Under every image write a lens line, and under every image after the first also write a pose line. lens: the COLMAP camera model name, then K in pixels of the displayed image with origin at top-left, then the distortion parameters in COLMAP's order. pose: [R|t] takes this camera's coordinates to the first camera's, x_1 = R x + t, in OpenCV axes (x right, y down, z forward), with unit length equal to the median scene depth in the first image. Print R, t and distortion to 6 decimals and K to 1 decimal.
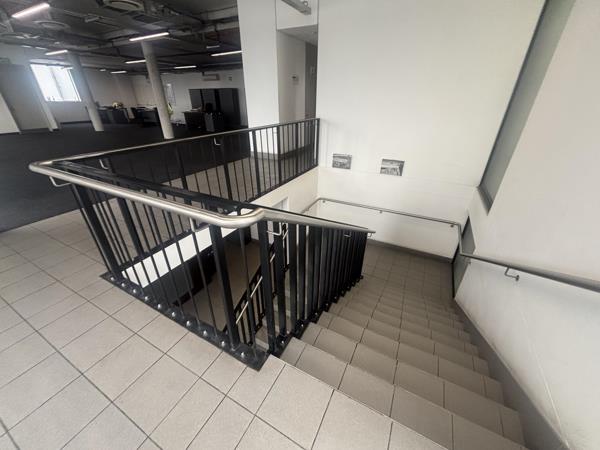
lens RADIAL K [[243.3, 0, 298.1], [0, 243.3, 224.2], [0, 0, 1]] dist [0.002015, 0.000266]
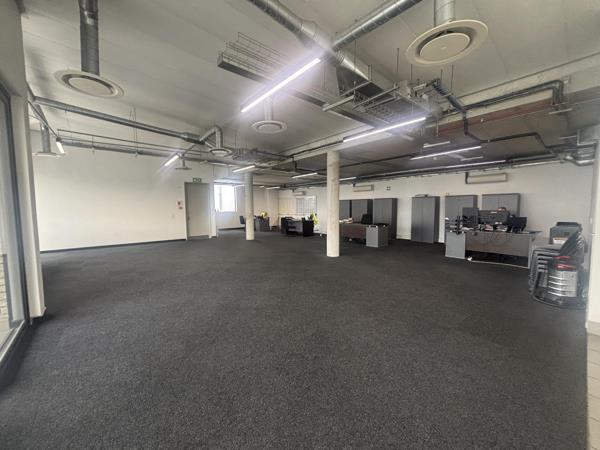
lens RADIAL K [[238.1, 0, 298.9], [0, 238.1, 222.8], [0, 0, 1]] dist [0.021958, 0.000118]
pose [[0.932196, 0.017166, -0.361547, -0.283048], [-0.161359, 0.913835, -0.372652, -0.118570], [0.323997, 0.405723, 0.854643, 0.221662]]
